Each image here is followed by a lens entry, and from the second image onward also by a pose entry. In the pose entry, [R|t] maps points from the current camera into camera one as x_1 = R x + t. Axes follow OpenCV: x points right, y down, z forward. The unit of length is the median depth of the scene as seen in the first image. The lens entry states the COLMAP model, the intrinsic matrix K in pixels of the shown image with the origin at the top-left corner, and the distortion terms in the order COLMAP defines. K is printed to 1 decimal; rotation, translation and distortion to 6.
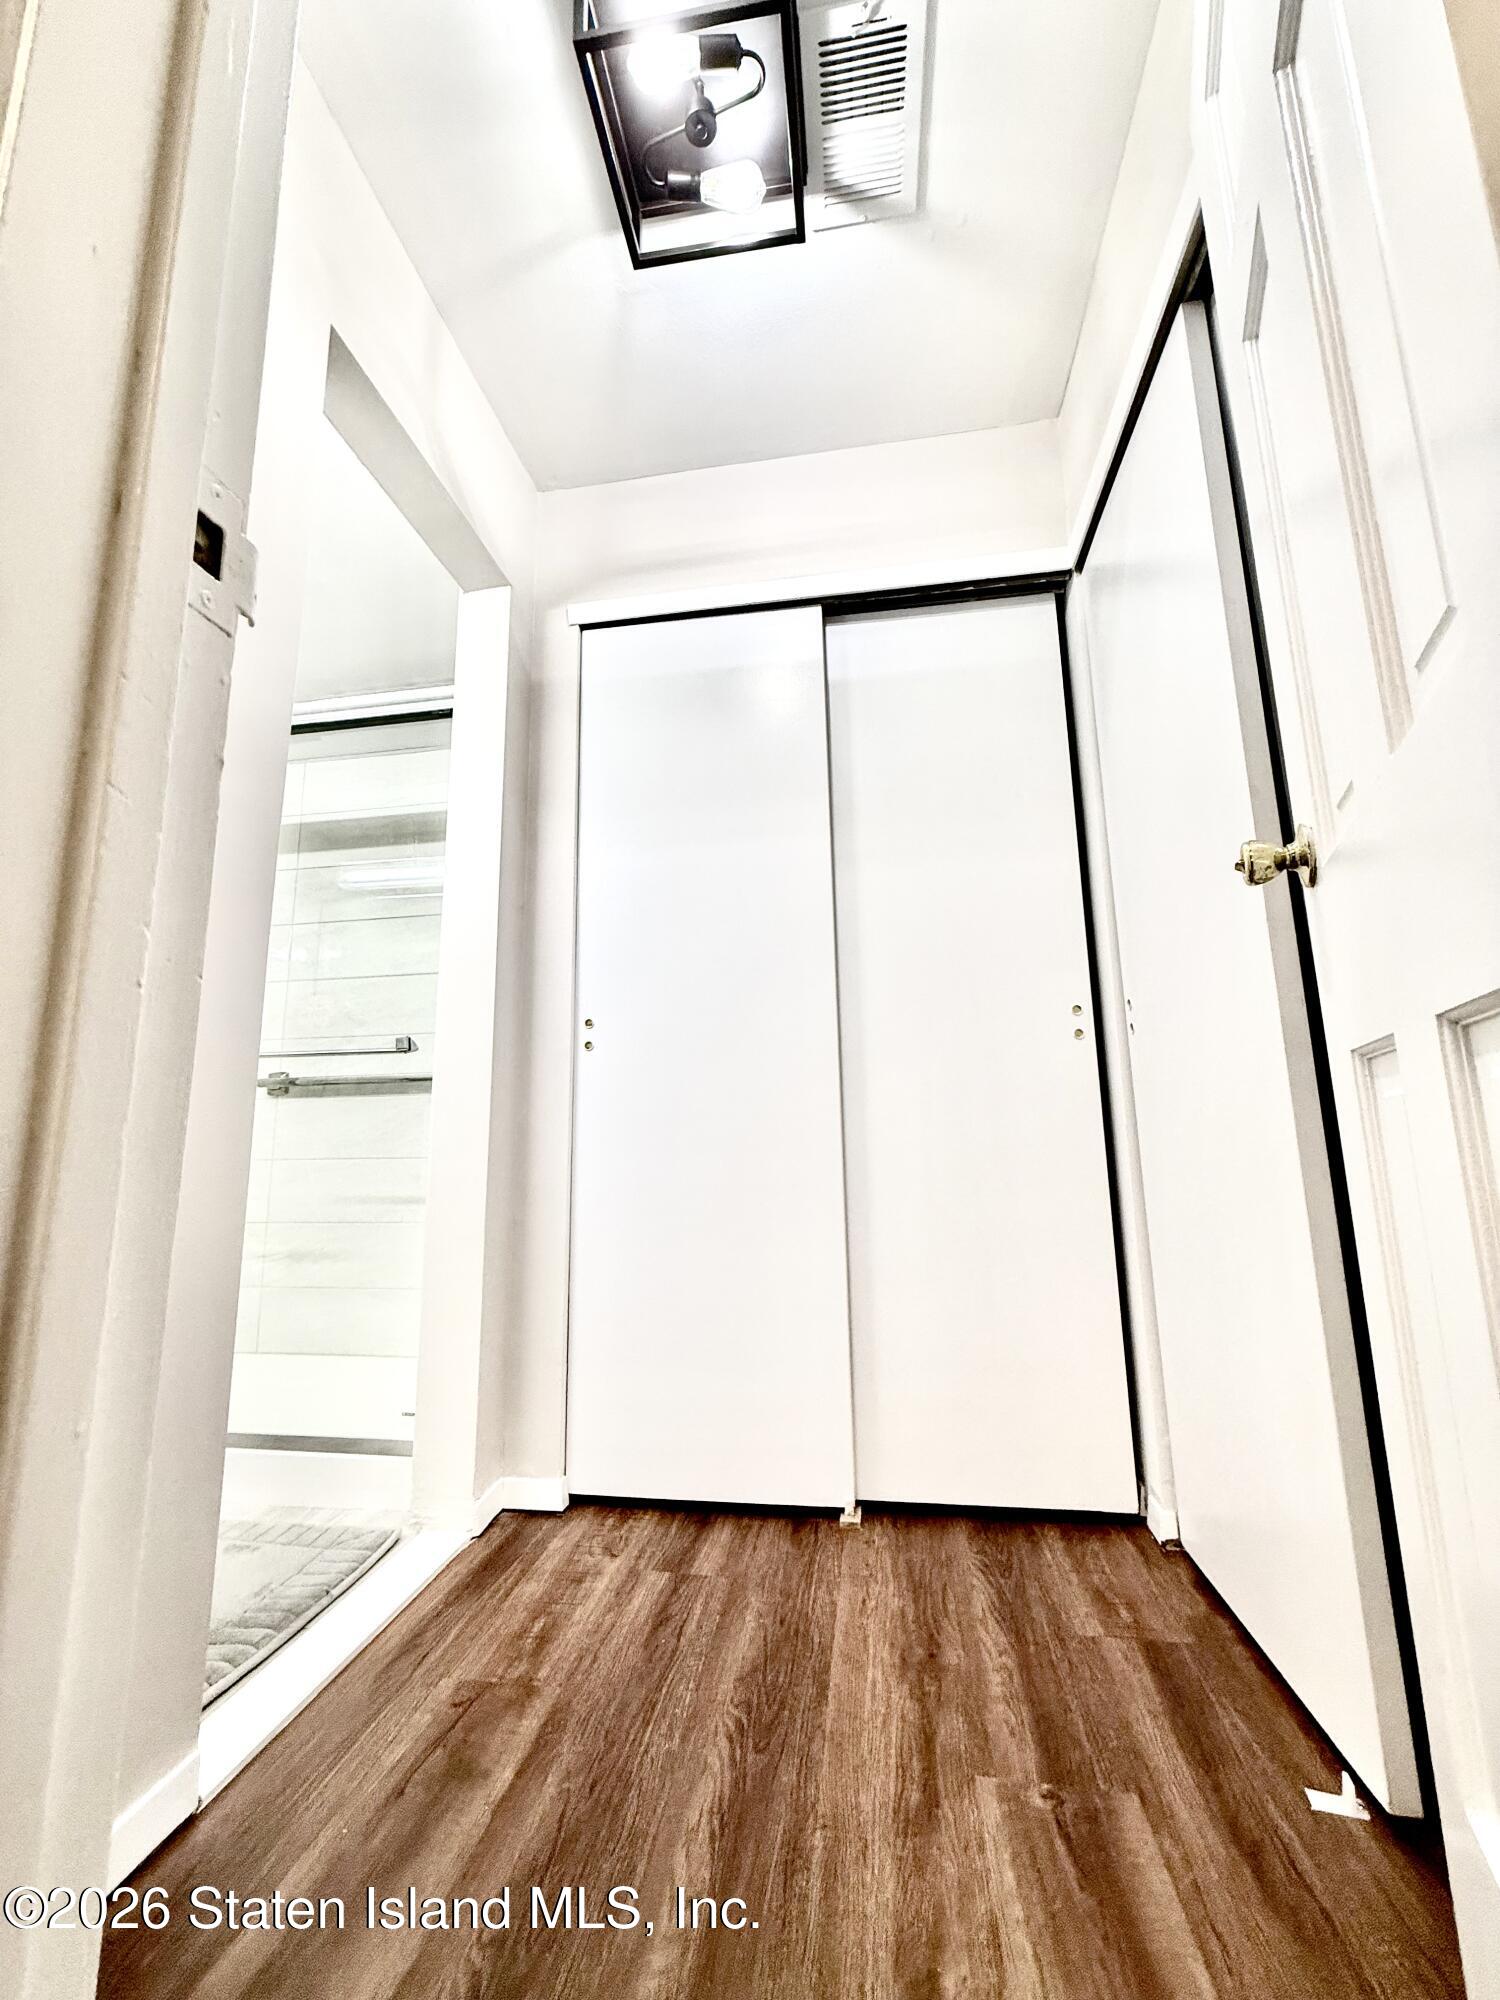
lens RADIAL K [[803.5, 0, 753.8], [0, 803.5, 991.0], [0, 0, 1]] dist [0.001194, 0.000374]
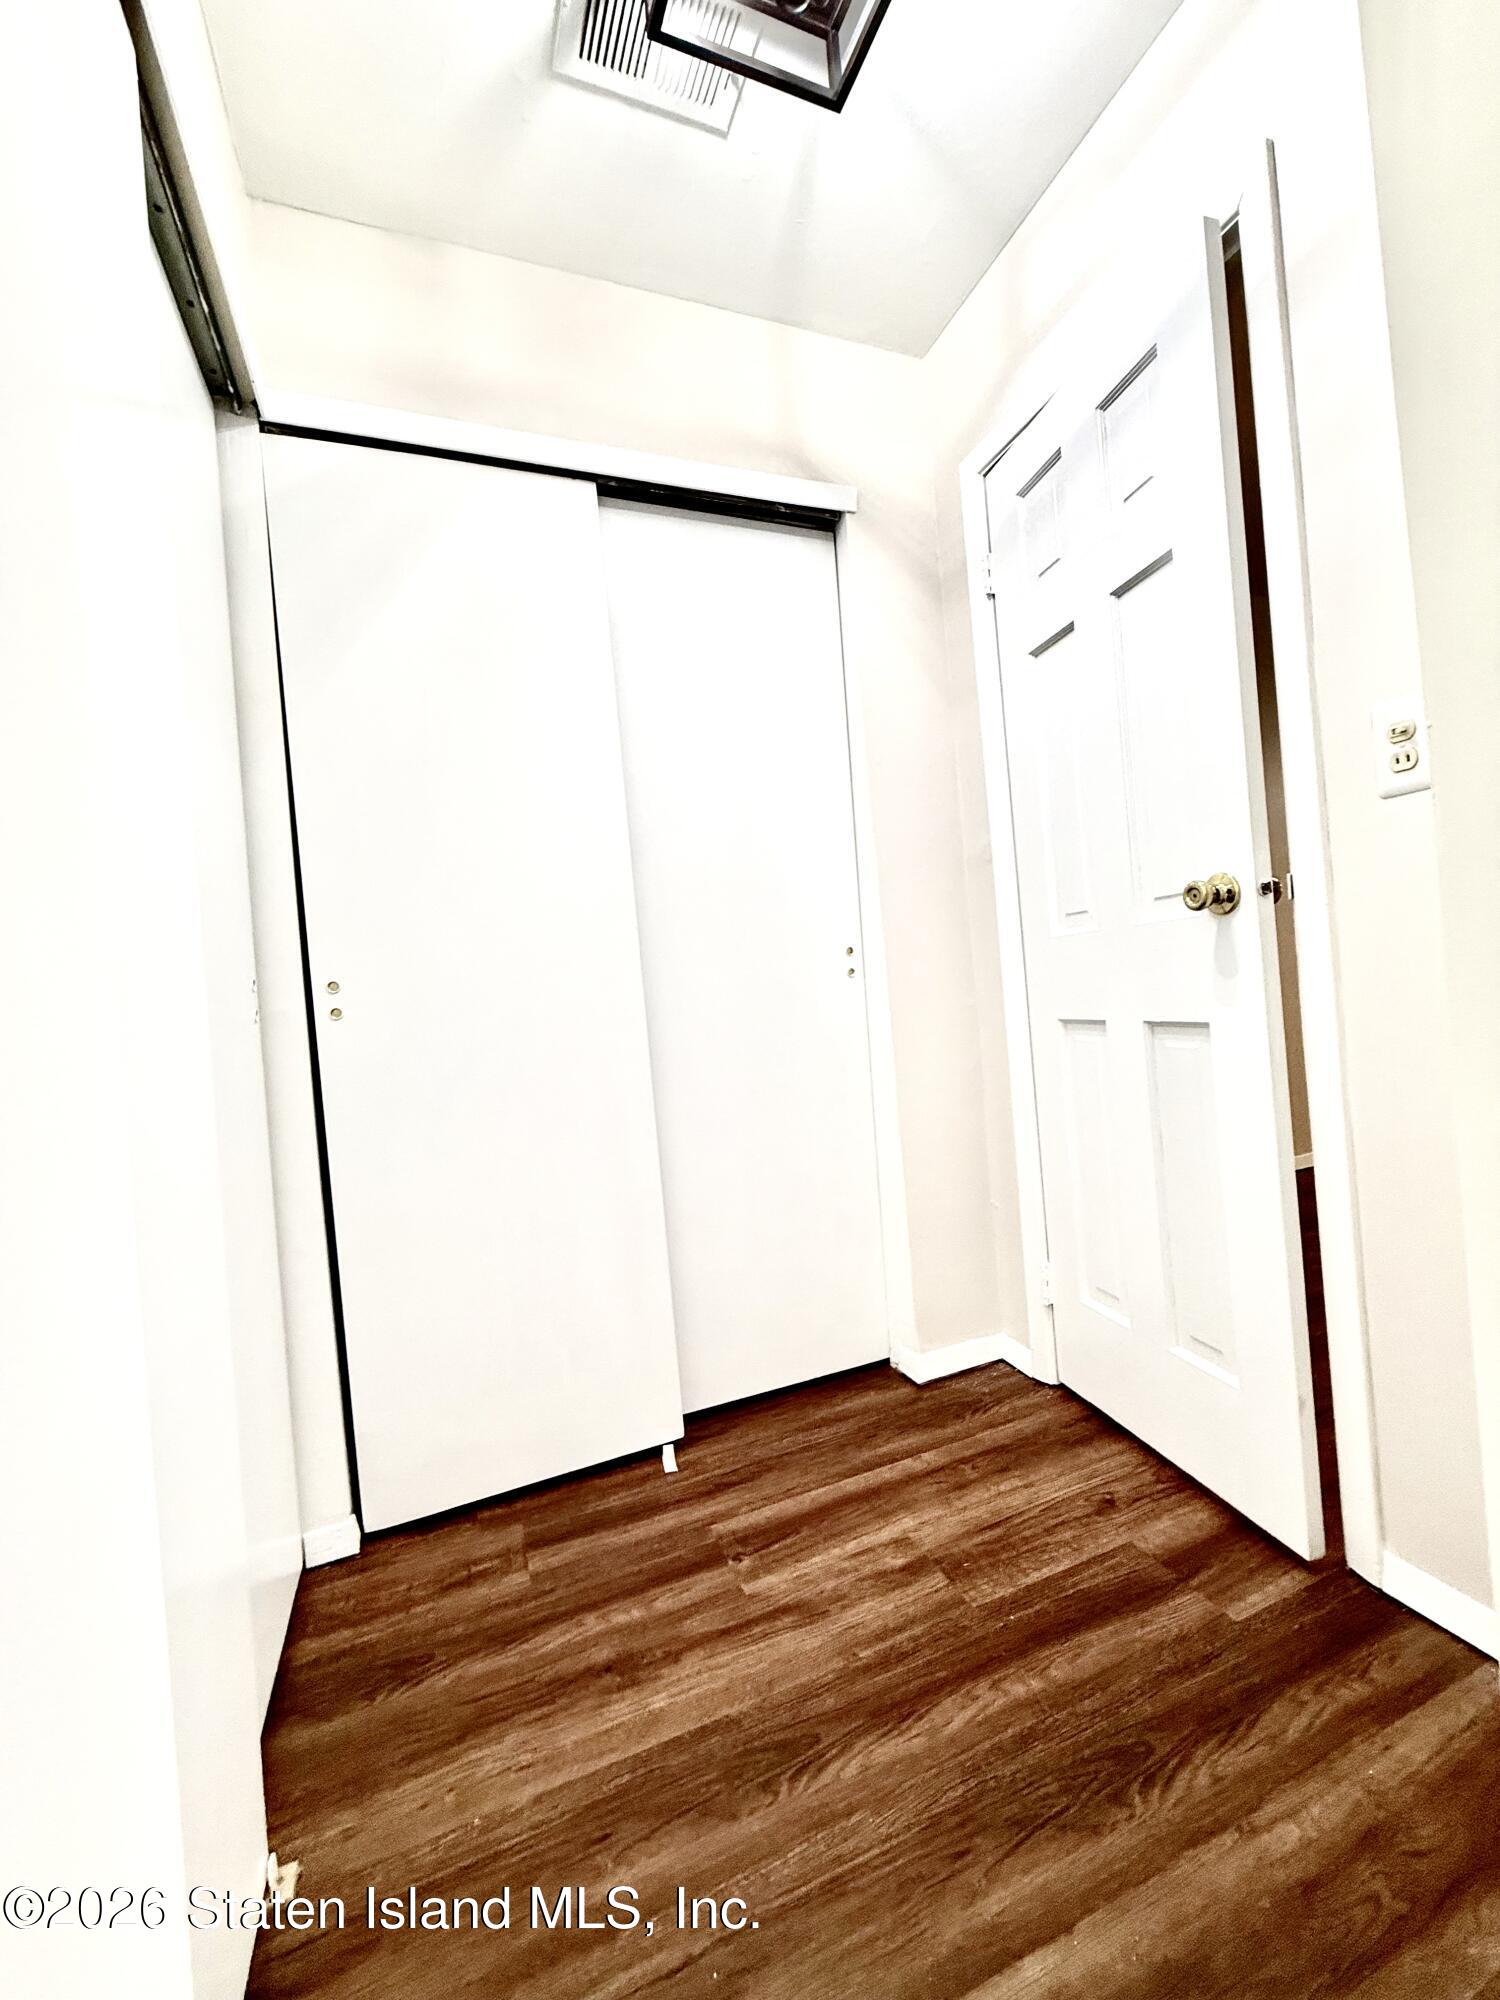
lens RADIAL K [[803.5, 0, 751.3], [0, 803.5, 998.4], [0, 0, 1]] dist [0.001194, 0.000374]
pose [[-0.501002, 0.049215, 0.864045, -0.867558], [-0.063267, 0.993628, -0.093281, 0.136006], [-0.863130, -0.101399, -0.494696, 1.674940]]
